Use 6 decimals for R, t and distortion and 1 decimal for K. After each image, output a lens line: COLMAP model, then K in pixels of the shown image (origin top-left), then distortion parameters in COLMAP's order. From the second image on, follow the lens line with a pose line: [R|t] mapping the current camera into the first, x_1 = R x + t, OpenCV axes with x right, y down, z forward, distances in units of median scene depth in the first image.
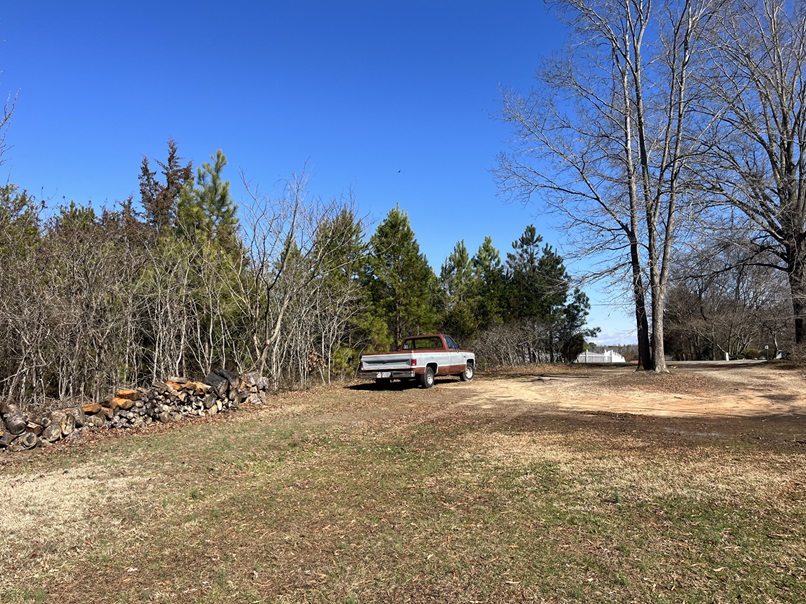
lens RADIAL K [[612.0, 0, 399.4], [0, 612.0, 301.5], [0, 0, 1]] dist [-0.013414, -0.001966]
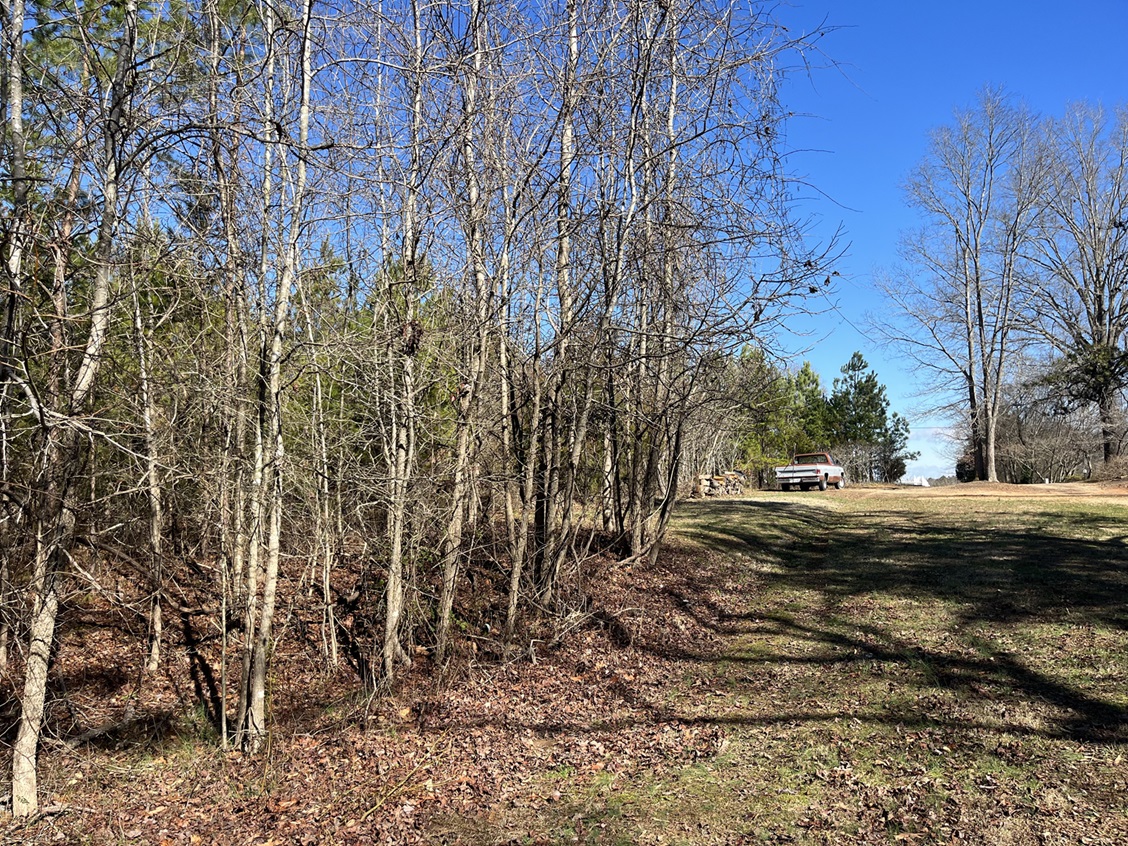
lens RADIAL K [[856.5, 0, 569.0], [0, 856.5, 425.1], [0, 0, 1]] dist [-0.013414, -0.001966]
pose [[0.999674, 0.009209, -0.023822, -0.408891], [-0.008964, 0.999906, 0.010381, -0.018948], [0.023915, -0.010164, 0.999662, -0.800970]]
